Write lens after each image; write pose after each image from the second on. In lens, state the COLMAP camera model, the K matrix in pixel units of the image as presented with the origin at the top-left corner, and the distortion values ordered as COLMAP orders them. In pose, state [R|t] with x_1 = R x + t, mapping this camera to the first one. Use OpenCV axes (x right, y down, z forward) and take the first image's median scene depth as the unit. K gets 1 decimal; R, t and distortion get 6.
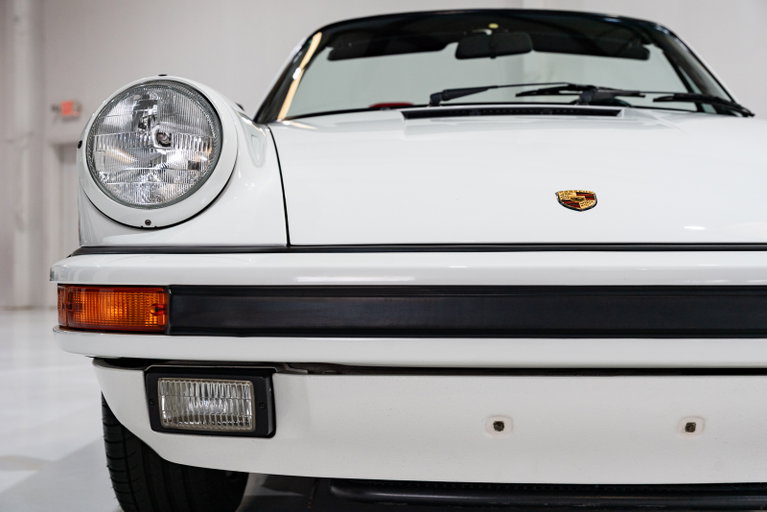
lens RADIAL K [[1100.8, 0, 400.8], [0, 1100.8, 291.5], [0, 0, 1]] dist [0.061699, 0.000000]
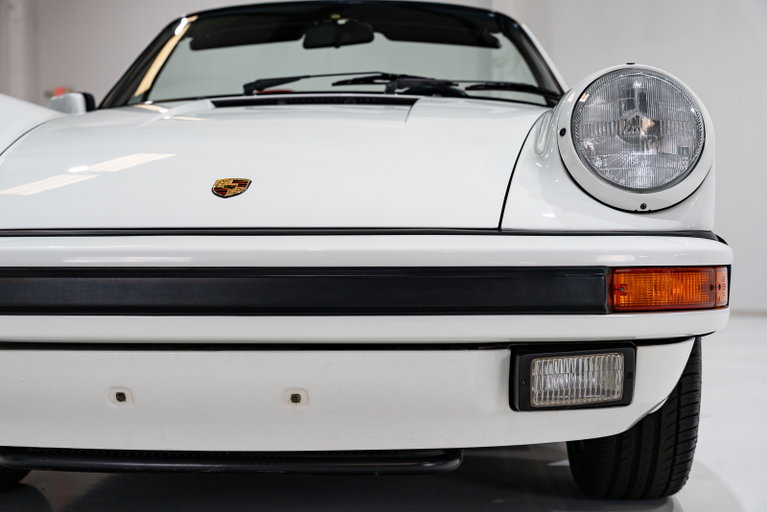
lens RADIAL K [[1100.8, 0, 380.1], [0, 1100.8, 270.6], [0, 0, 1]] dist [0.061699, 0.000000]
pose [[0.999058, 0.001433, -0.043382, 0.247026], [-0.001543, 0.999996, -0.002508, 0.000309], [0.043379, 0.002572, 0.999055, -0.046755]]
